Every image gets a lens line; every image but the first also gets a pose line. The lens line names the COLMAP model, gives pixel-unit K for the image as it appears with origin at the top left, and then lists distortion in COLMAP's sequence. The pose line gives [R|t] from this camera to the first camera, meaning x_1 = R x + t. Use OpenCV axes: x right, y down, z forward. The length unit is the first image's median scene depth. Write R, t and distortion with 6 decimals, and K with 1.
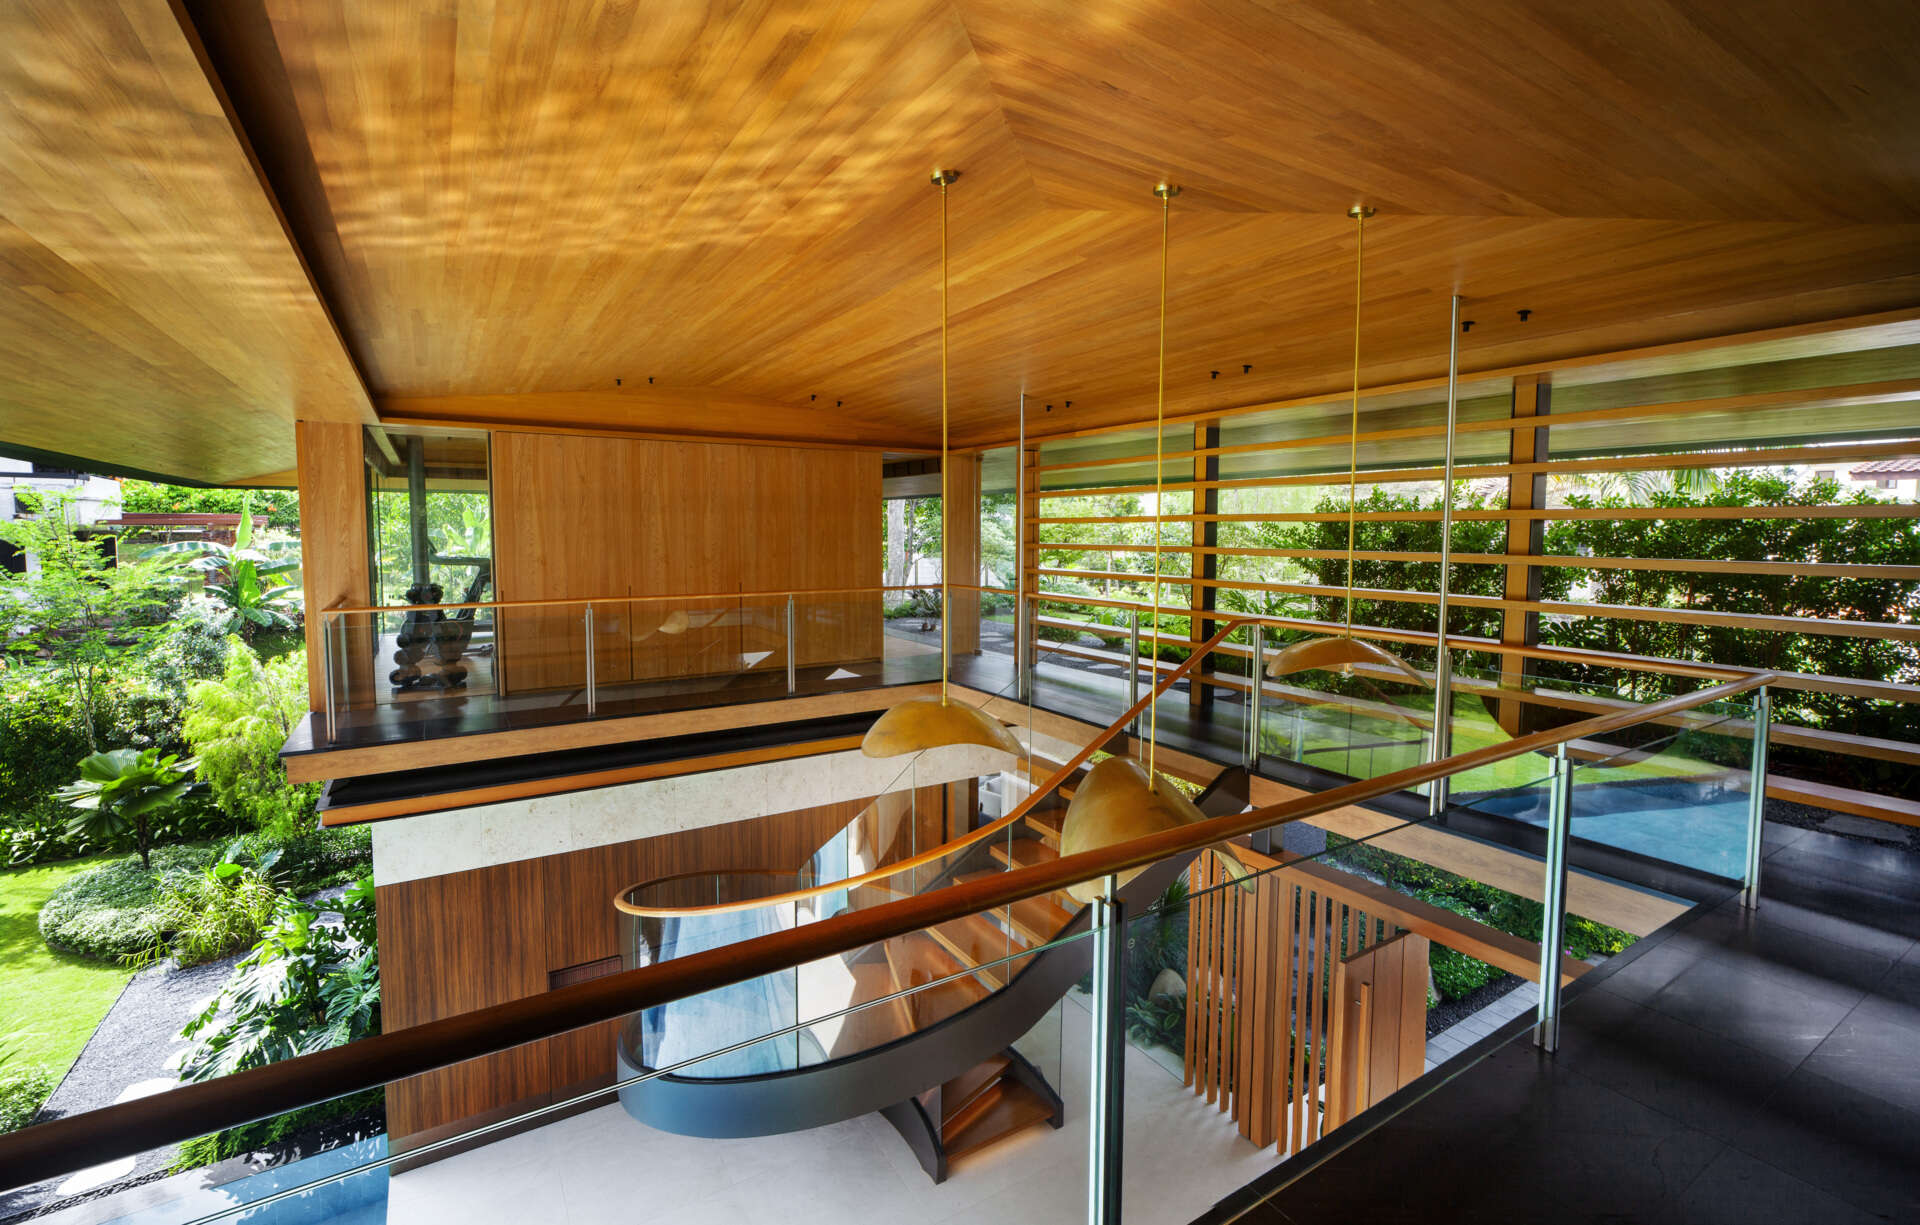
lens RADIAL K [[845.3, 0, 959.4], [0, 845.3, 600.4], [0, 0, 1]] dist [-0.003068, -0.000210]
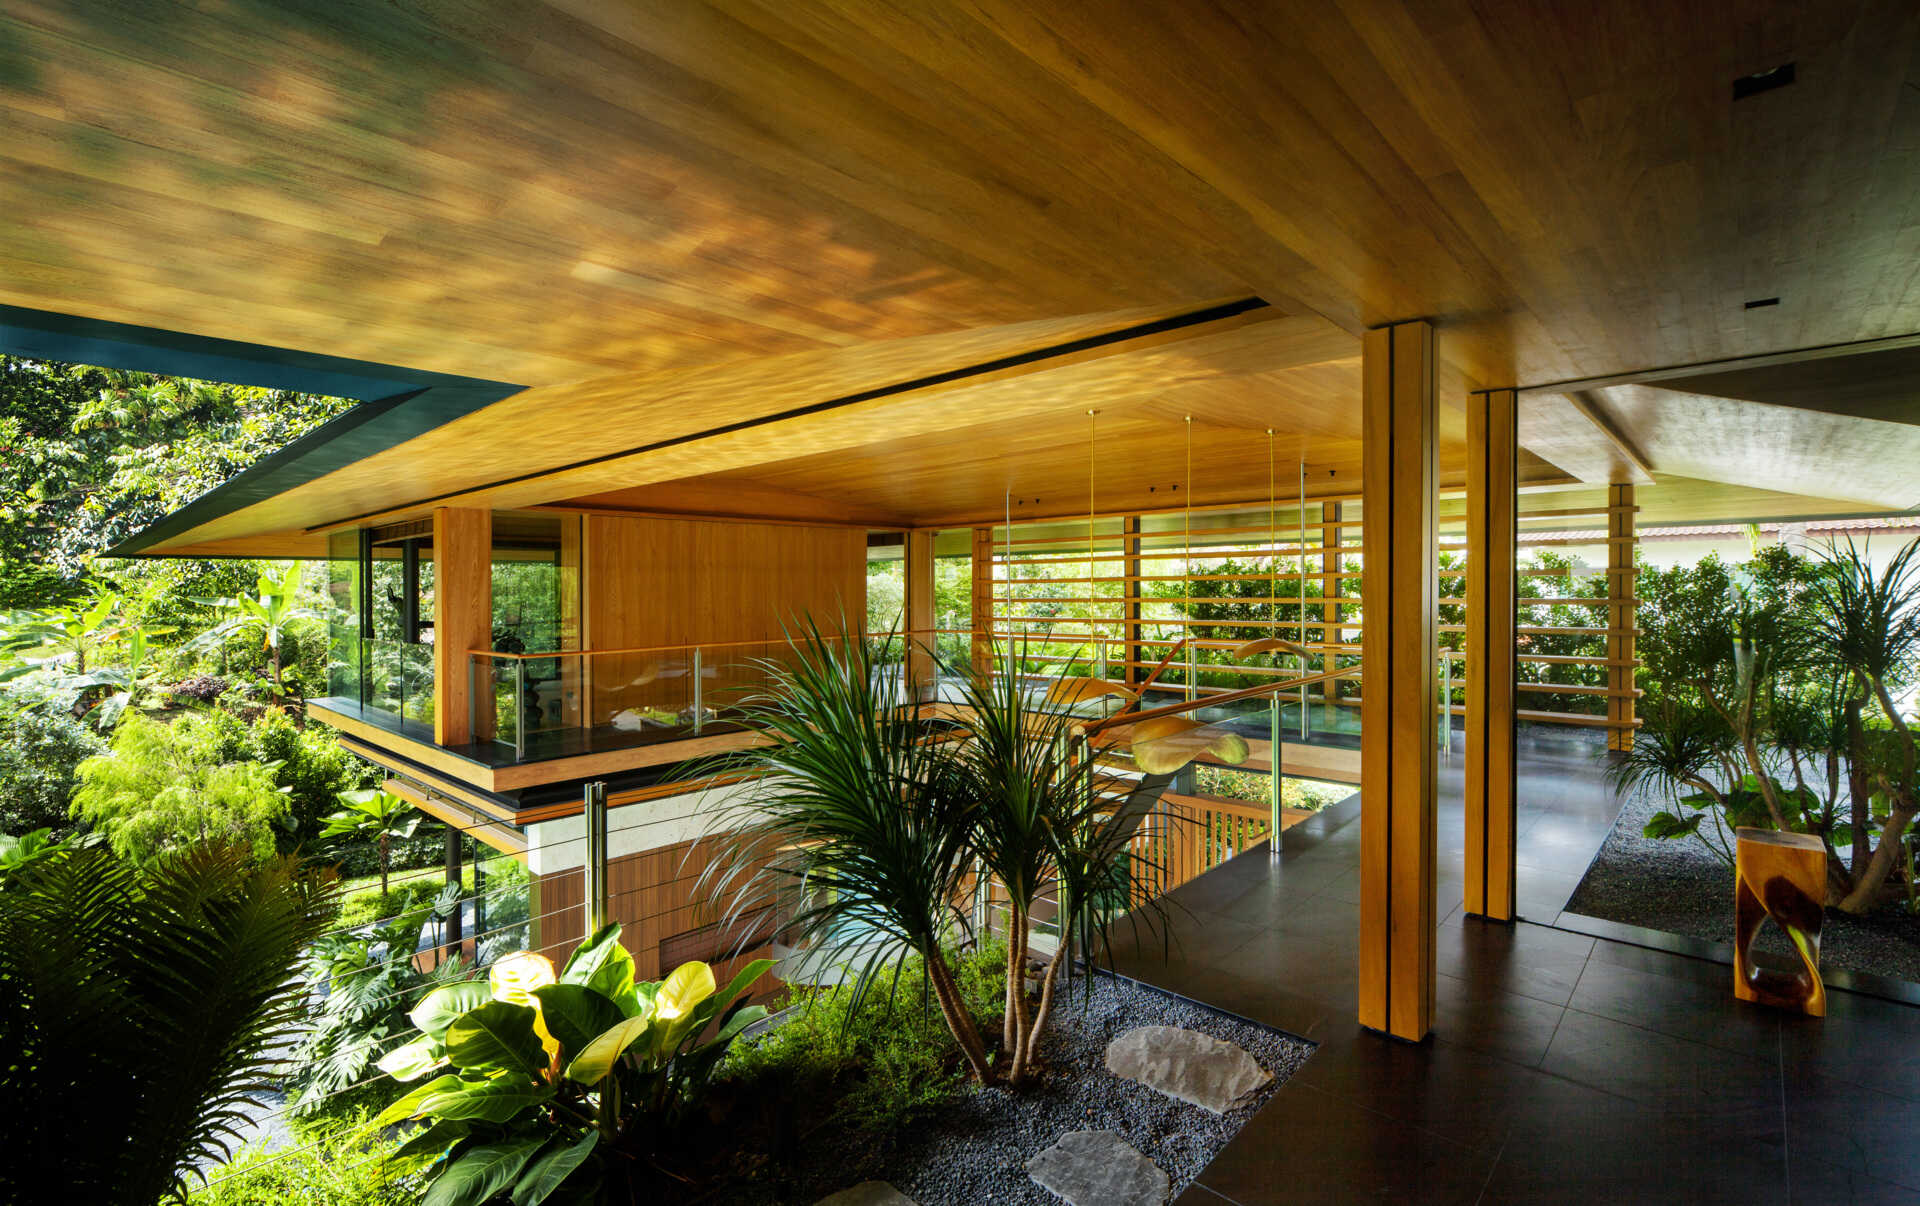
lens RADIAL K [[863.3, 0, 957.7], [0, 863.3, 603.8], [0, 0, 1]] dist [-0.000874, 0.000049]
pose [[0.965067, -0.019496, 0.261278, -0.386895], [0.035907, 0.997660, -0.058186, 0.024447], [-0.259533, 0.065535, 0.963508, -0.375568]]
